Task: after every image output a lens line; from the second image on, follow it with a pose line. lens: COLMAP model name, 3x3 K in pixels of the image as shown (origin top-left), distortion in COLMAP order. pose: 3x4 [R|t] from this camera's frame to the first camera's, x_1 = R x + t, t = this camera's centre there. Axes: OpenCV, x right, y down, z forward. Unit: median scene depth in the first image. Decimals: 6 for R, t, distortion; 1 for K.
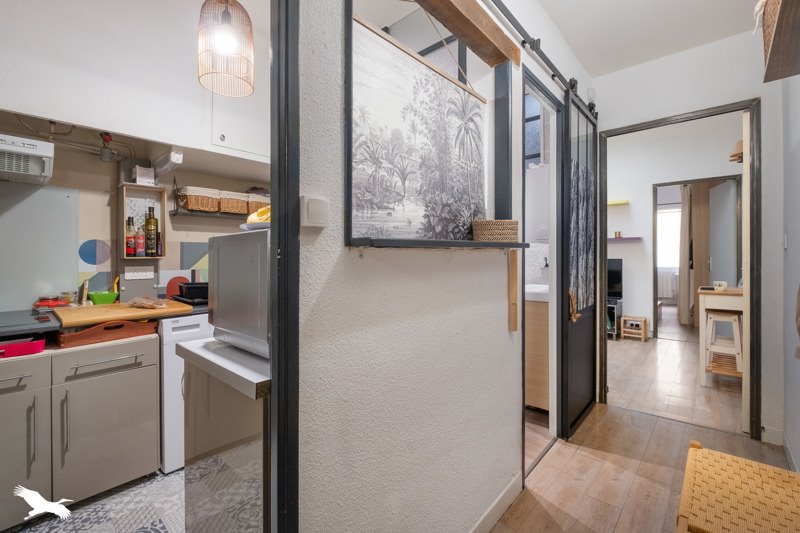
lens RADIAL K [[358.3, 0, 393.2], [0, 358.3, 253.8], [0, 0, 1]] dist [-0.005771, -0.000956]
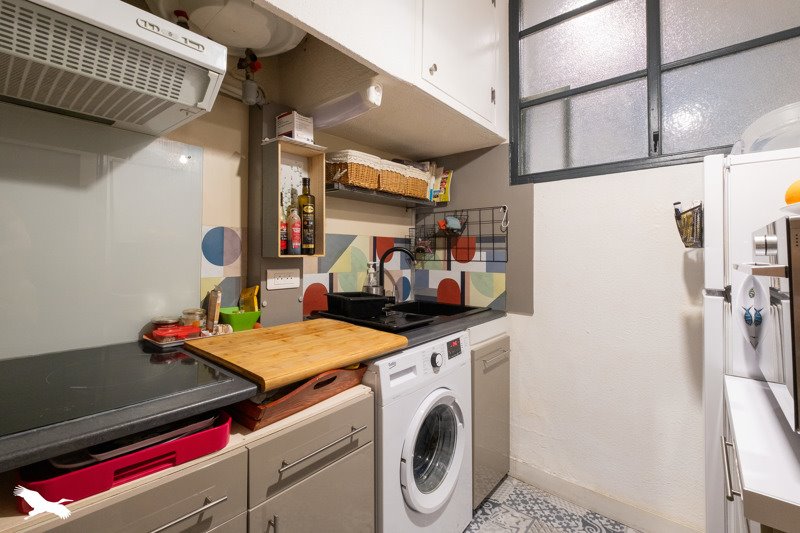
lens RADIAL K [[367.0, 0, 385.4], [0, 367.0, 251.9], [0, 0, 1]] dist [-0.000420, -0.000194]
pose [[0.999803, 0.013364, 0.014664, -0.550811], [-0.013420, 0.999903, 0.003709, -0.001134], [-0.014613, -0.003905, 0.999886, 0.335349]]
